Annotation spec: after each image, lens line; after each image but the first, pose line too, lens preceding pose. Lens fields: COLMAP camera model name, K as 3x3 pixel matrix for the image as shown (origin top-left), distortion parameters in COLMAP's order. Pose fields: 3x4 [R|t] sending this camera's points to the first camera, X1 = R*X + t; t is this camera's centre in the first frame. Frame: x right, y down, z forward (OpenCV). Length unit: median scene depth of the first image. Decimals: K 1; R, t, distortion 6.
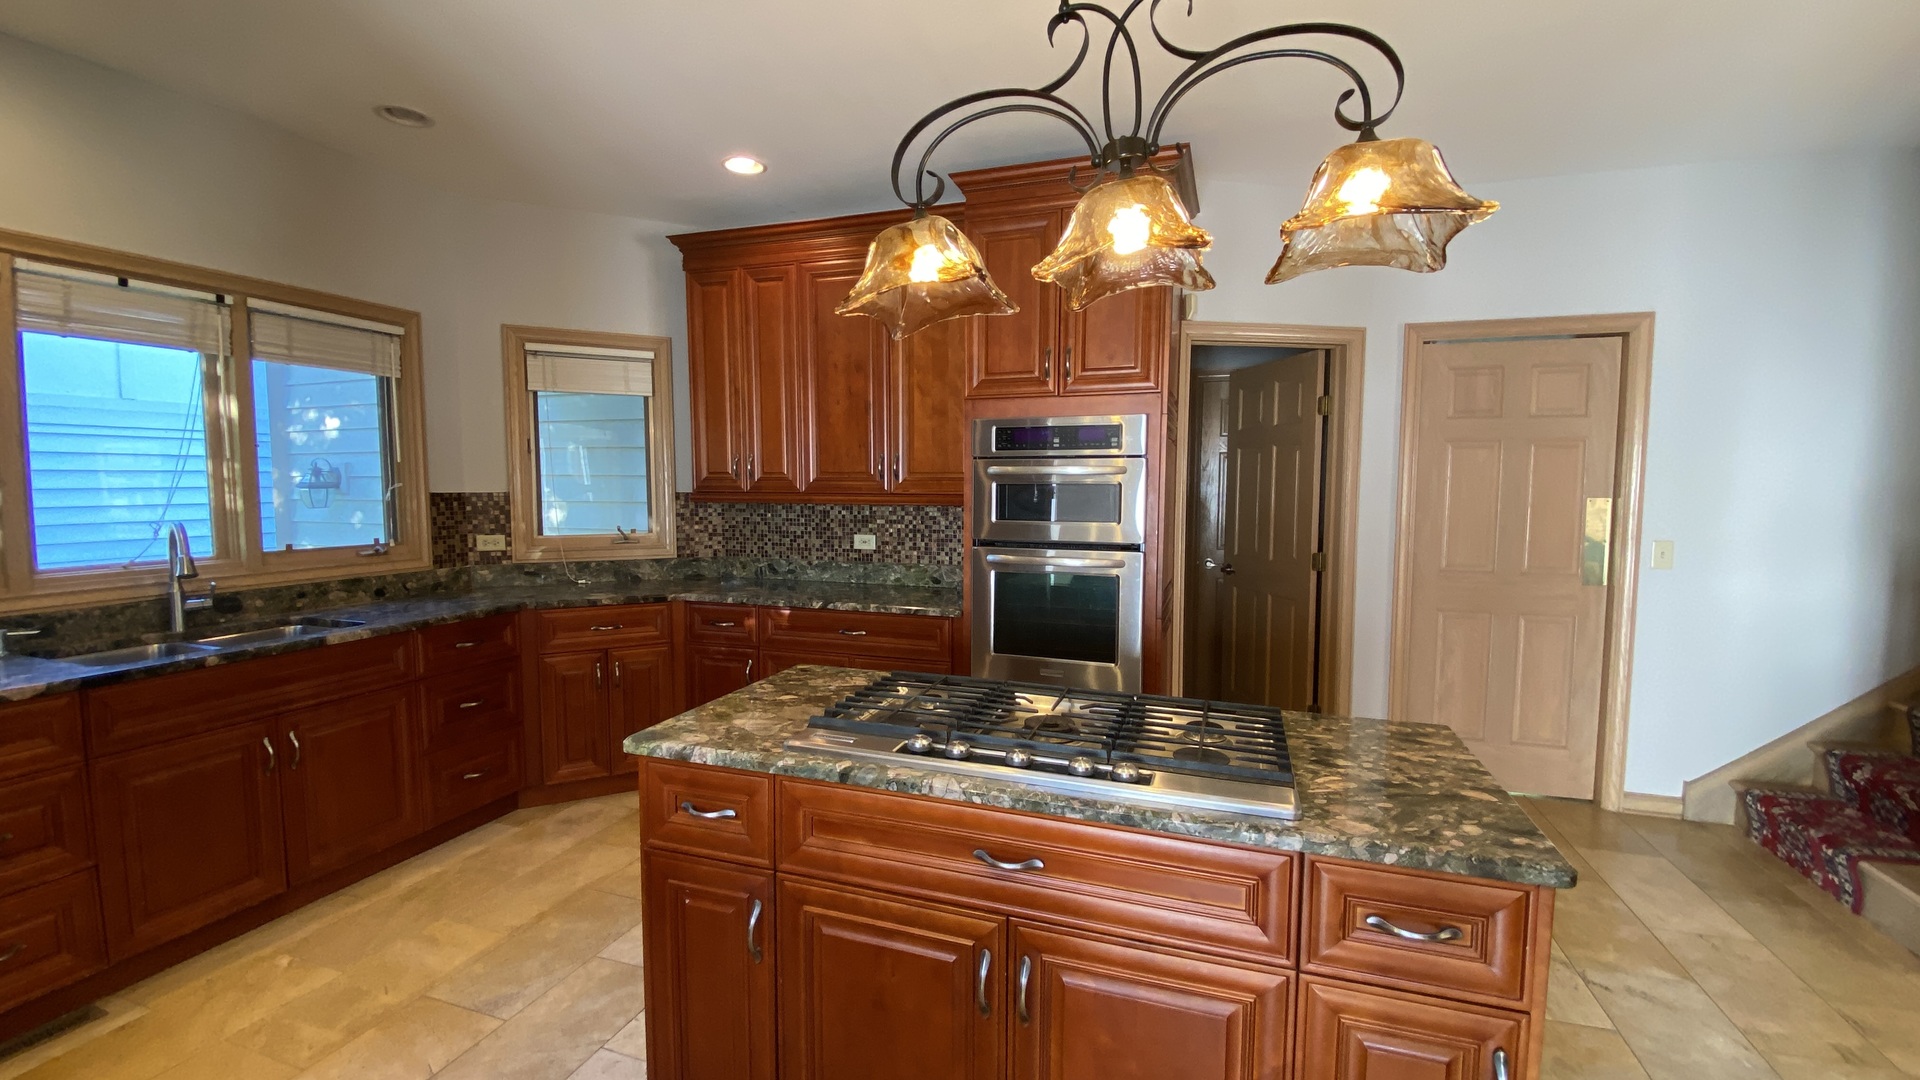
lens RADIAL K [[786.8, 0, 960.4], [0, 786.8, 543.2], [0, 0, 1]] dist [0.059700, -0.054128]
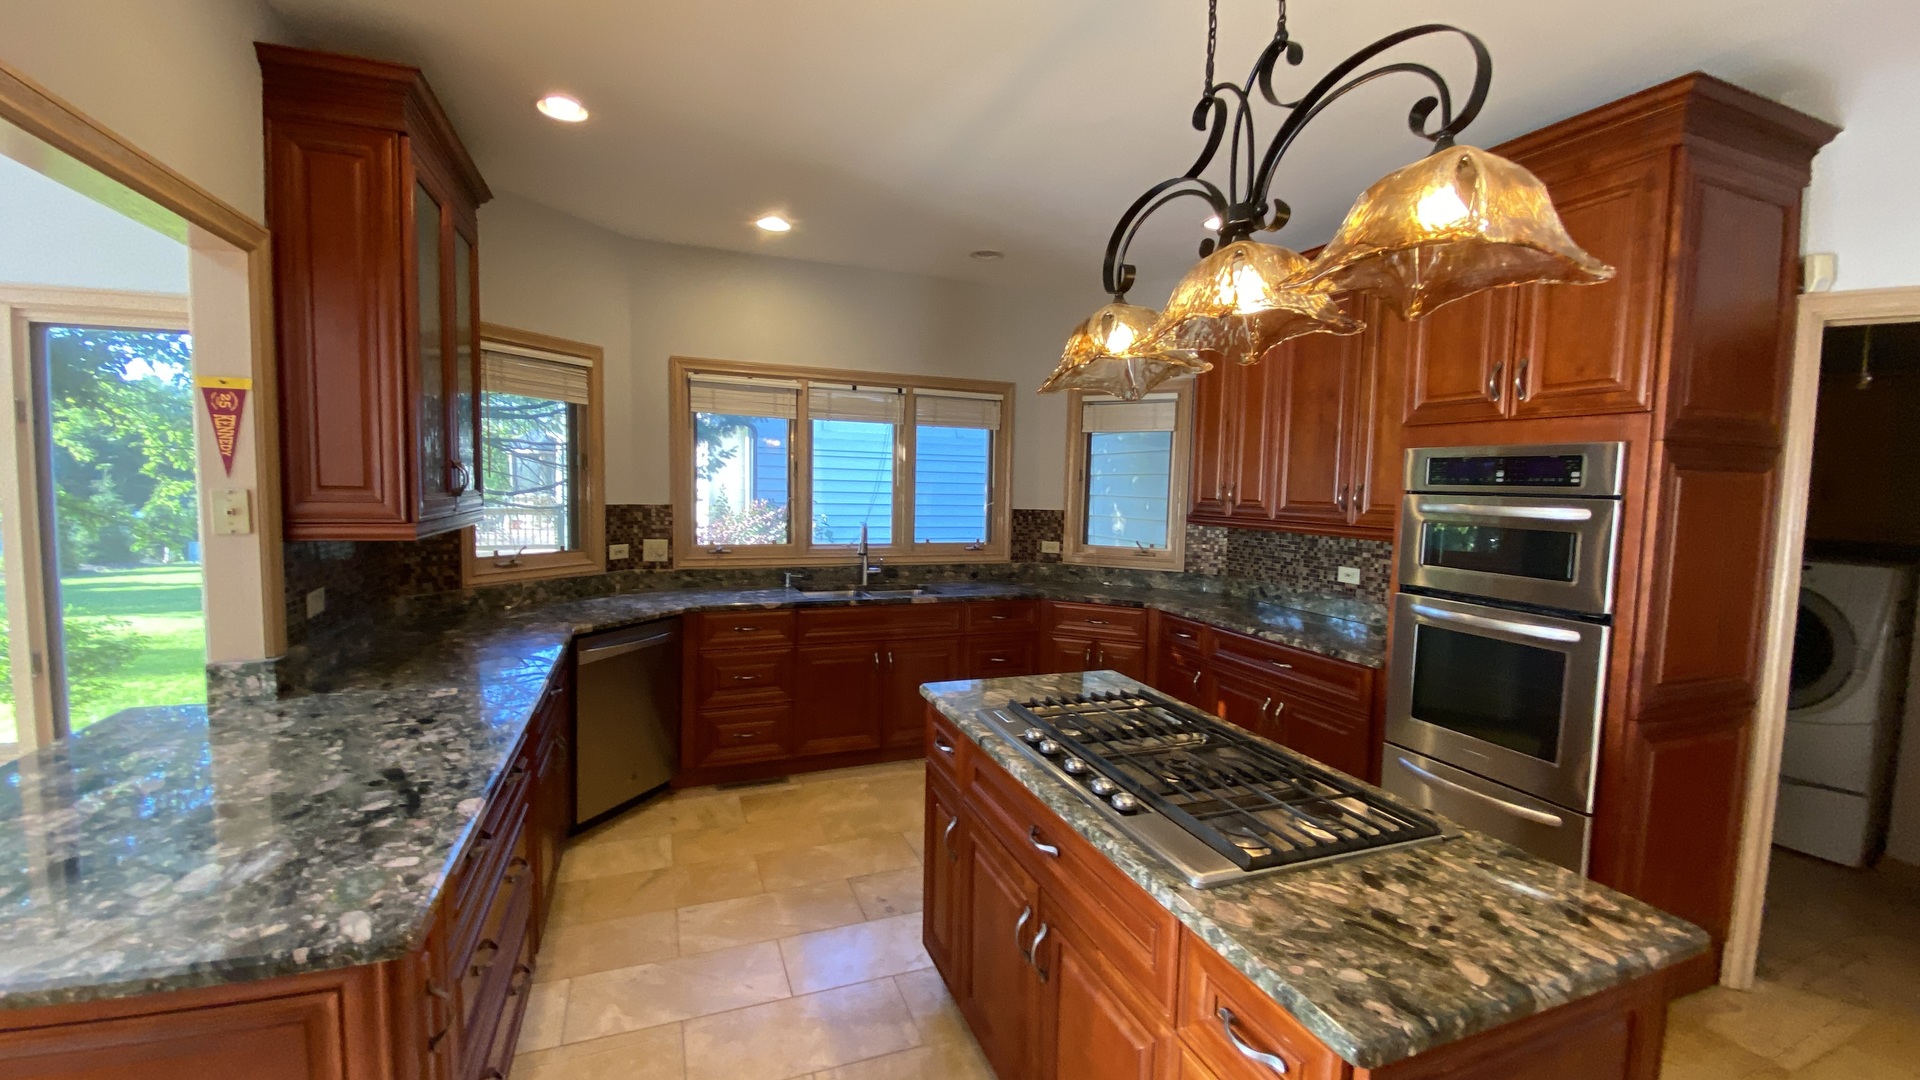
lens RADIAL K [[774.8, 0, 957.1], [0, 774.8, 541.9], [0, 0, 1]] dist [0.057792, -0.051101]
pose [[0.640349, 0.068887, -0.764989, 0.377252], [-0.079550, 0.996562, 0.023151, -0.033203], [0.763954, 0.046030, 0.643627, 0.046773]]
